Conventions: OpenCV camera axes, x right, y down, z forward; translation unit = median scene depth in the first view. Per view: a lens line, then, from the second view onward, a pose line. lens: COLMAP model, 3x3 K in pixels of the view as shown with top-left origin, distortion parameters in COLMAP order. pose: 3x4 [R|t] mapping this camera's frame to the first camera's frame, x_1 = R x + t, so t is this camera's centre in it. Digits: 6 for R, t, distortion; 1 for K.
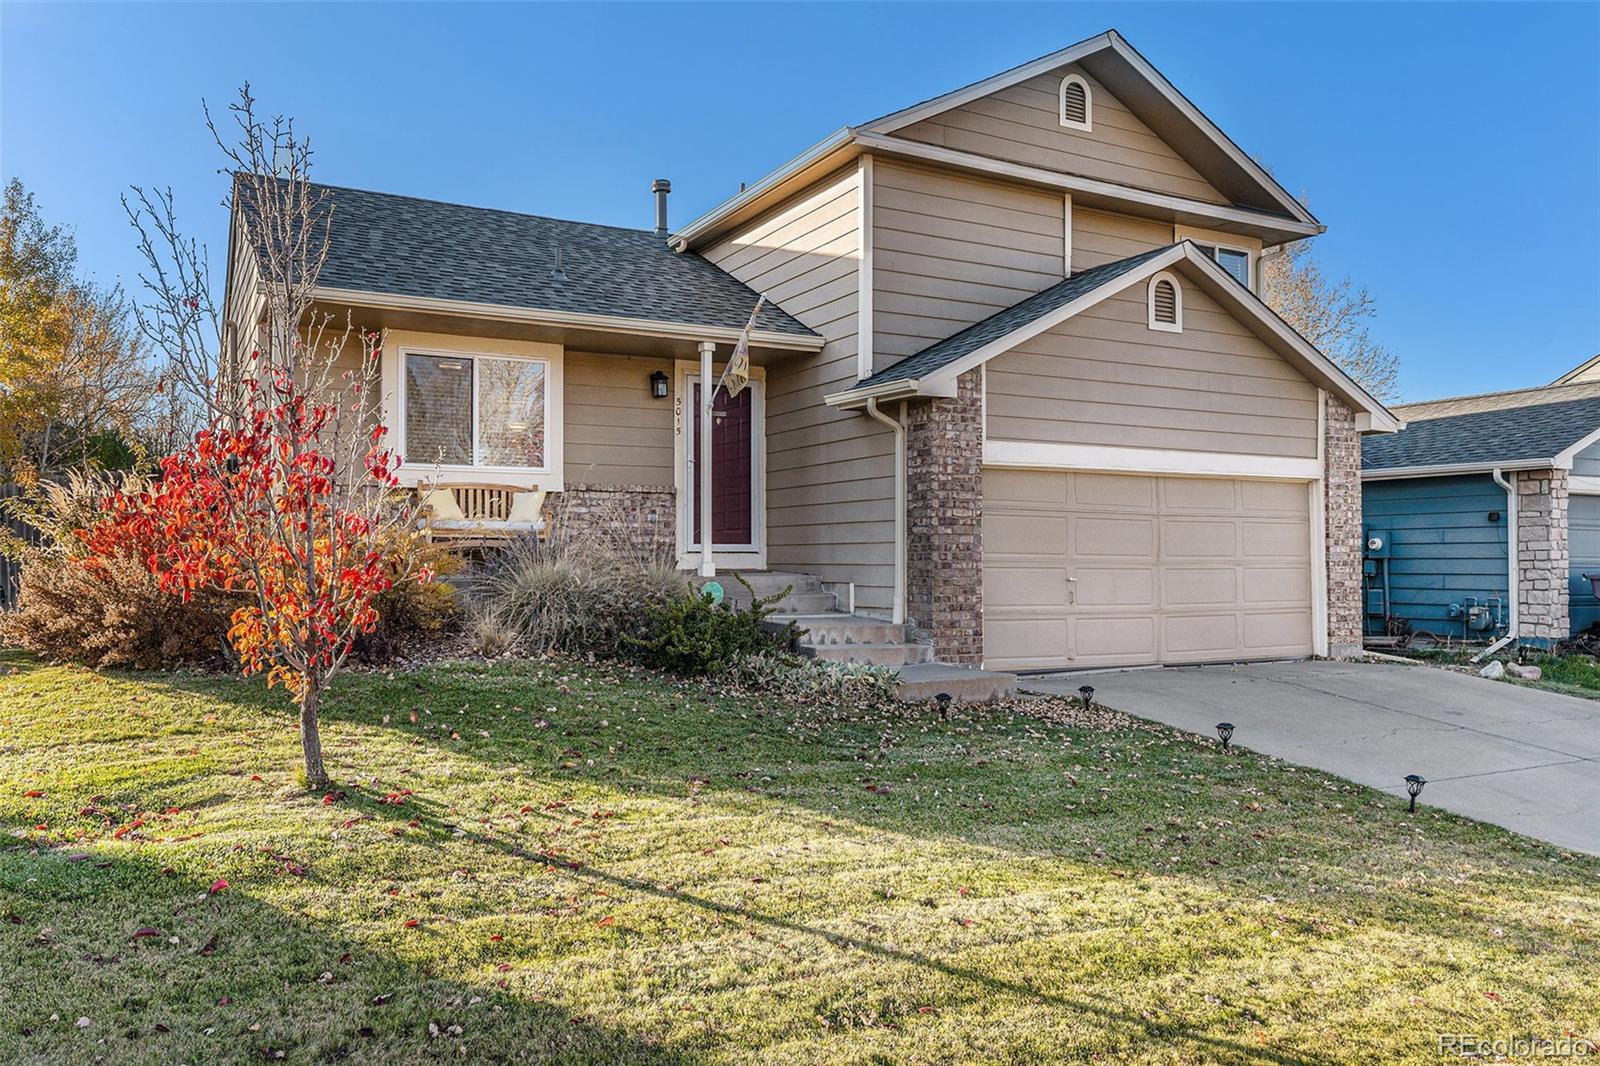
lens RADIAL K [[1167.3, 0, 798.6], [0, 1167.3, 535.2], [0, 0, 1]] dist [-0.000994, -0.000065]
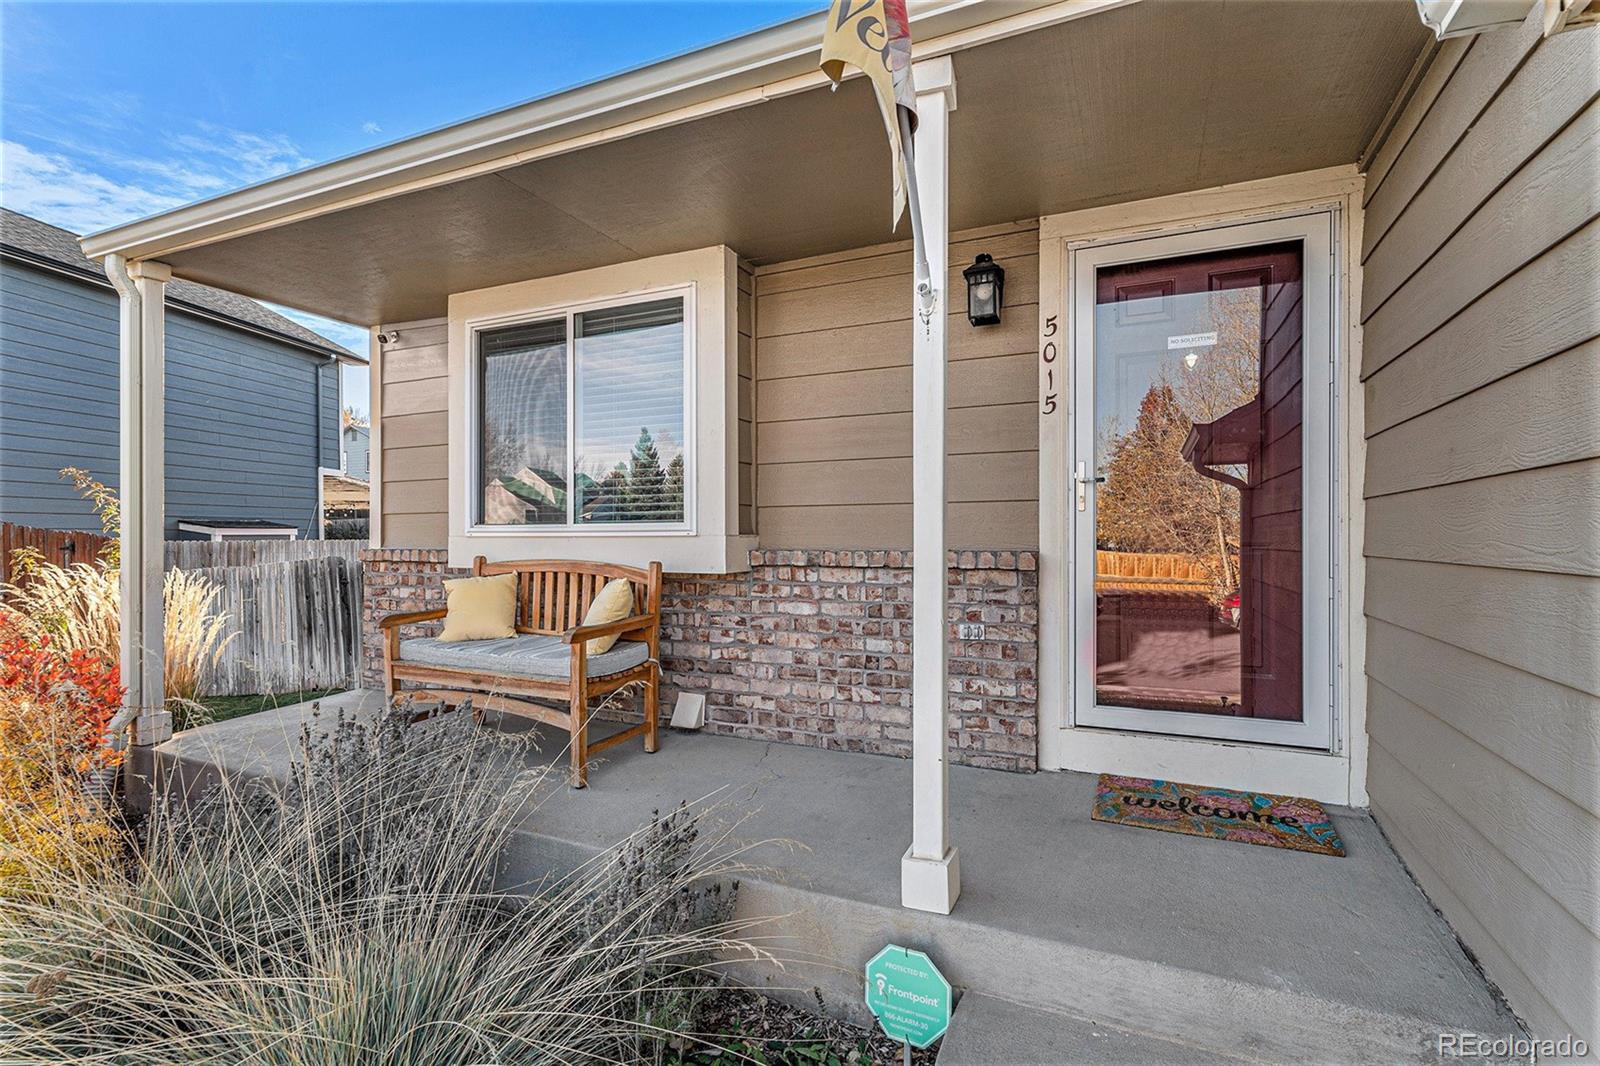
lens RADIAL K [[746.8, 0, 805.6], [0, 746.8, 538.3], [0, 0, 1]] dist [0.007239, -0.000539]
pose [[0.605442, -0.000776, -0.795889, 0.044201], [0.015410, 0.999823, 0.010747, -0.051416], [0.795741, -0.018772, 0.605347, 0.818688]]
